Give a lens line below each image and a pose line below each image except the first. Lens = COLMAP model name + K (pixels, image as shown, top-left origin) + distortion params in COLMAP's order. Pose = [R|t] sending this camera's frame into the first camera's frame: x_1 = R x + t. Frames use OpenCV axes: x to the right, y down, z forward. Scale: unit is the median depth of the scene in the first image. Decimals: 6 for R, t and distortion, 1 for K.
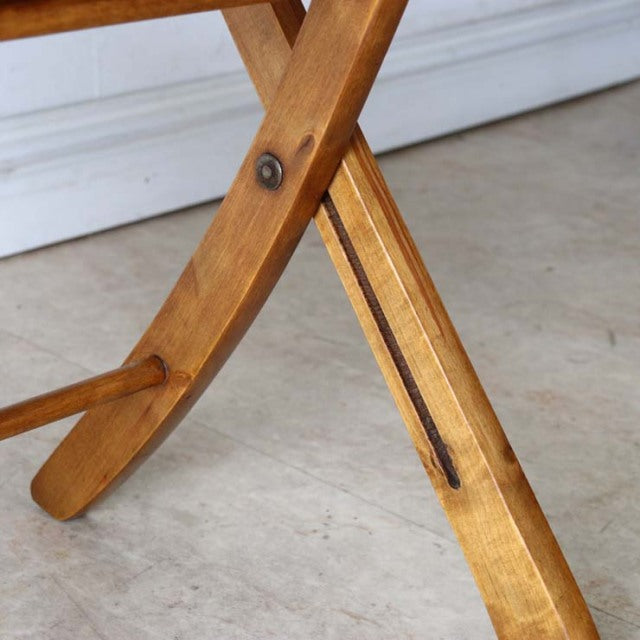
lens RADIAL K [[1633.1, 0, 324.3], [0, 1633.1, 326.5], [0, 0, 1]] dist [0.077197, 0.000000]
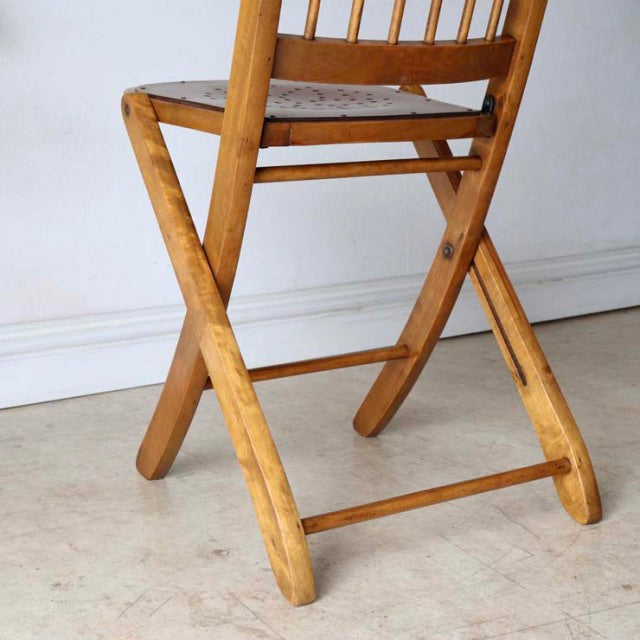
lens RADIAL K [[1220.6, 0, 316.0], [0, 1220.6, 320.6], [0, 0, 1]] dist [-0.009112, 0.000000]
pose [[0.965657, -0.000301, -0.259819, 0.237318], [-0.048816, 0.981981, -0.182568, 0.330021], [0.255192, 0.188981, 0.948242, -0.688499]]
